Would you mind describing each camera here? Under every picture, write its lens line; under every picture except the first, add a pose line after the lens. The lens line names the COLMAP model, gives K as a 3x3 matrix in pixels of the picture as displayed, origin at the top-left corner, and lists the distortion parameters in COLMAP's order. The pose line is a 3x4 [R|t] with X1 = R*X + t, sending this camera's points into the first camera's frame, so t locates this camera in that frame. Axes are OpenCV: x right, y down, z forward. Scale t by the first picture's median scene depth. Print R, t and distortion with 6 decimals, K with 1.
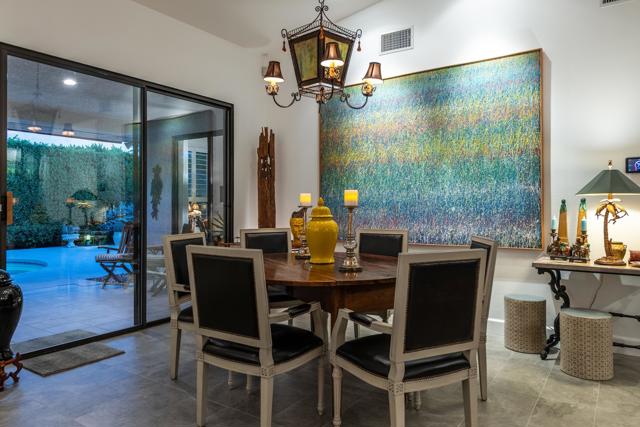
lens RADIAL K [[456.2, 0, 320.0], [0, 456.2, 213.5], [0, 0, 1]] dist [0.000915, 0.000363]
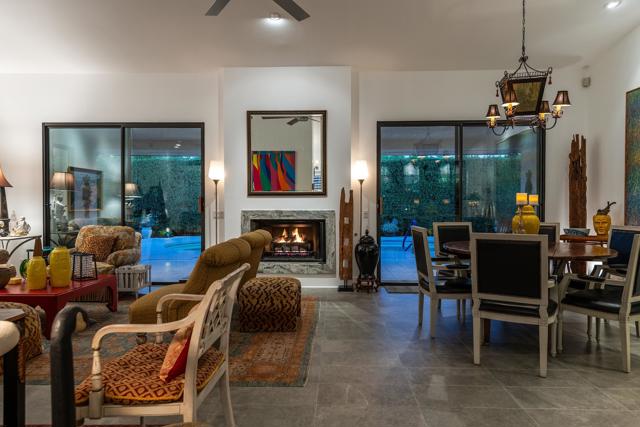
lens RADIAL K [[435.1, 0, 320.0], [0, 435.1, 213.5], [0, 0, 1]] dist [0.005983, 0.001187]
pose [[0.580785, 0.003801, -0.814048, 0.409355], [-0.003273, 0.999992, 0.002335, 0.004814], [0.814051, 0.001308, 0.580792, -0.140300]]
